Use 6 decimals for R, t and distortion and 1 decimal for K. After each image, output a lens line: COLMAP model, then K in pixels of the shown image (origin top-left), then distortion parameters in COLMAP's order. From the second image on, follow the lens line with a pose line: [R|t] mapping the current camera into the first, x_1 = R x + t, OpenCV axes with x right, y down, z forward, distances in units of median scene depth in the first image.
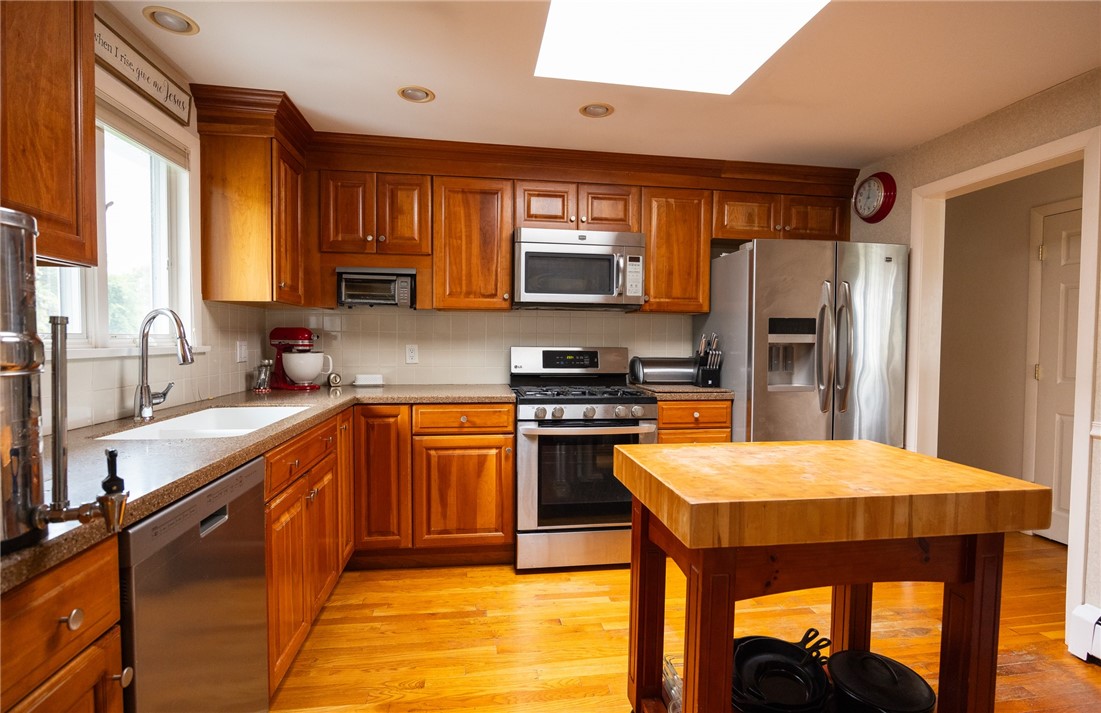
lens RADIAL K [[518.2, 0, 550.5], [0, 518.2, 356.5], [0, 0, 1]] dist [0.000023, -0.000017]
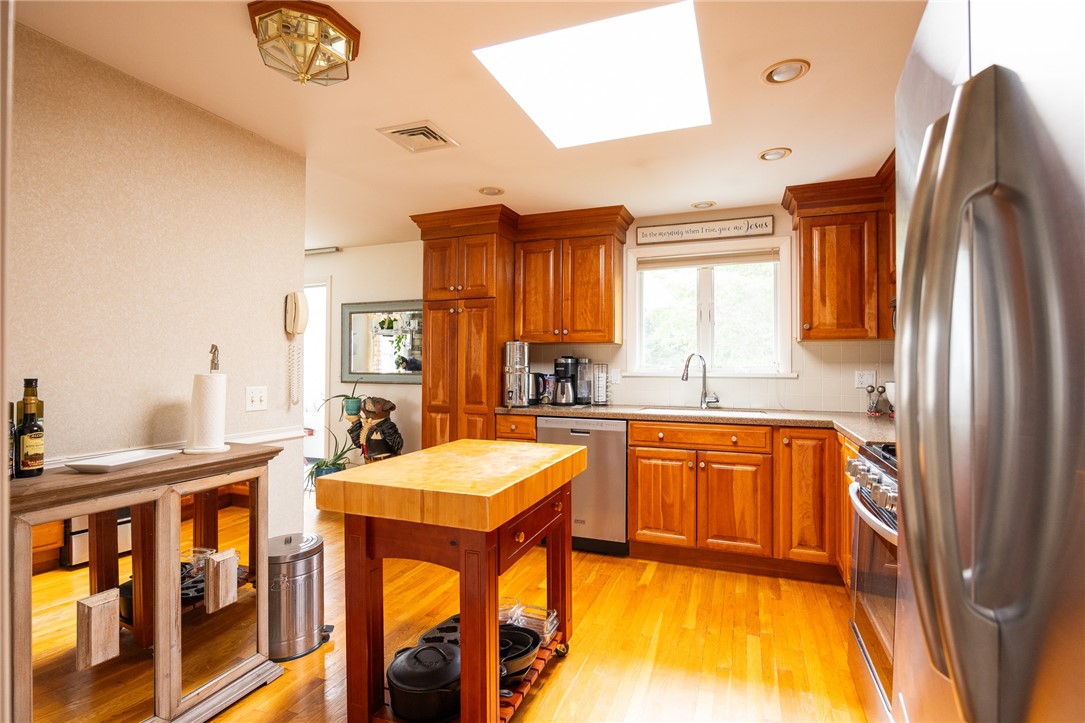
lens RADIAL K [[518.9, 0, 543.6], [0, 518.9, 355.7], [0, 0, 1]] dist [-0.020789, -0.000037]
pose [[-0.494045, -0.021355, -0.869174, 1.097514], [-0.034763, 0.999384, -0.004795, -0.042674], [0.868741, 0.027847, -0.494484, 1.273518]]
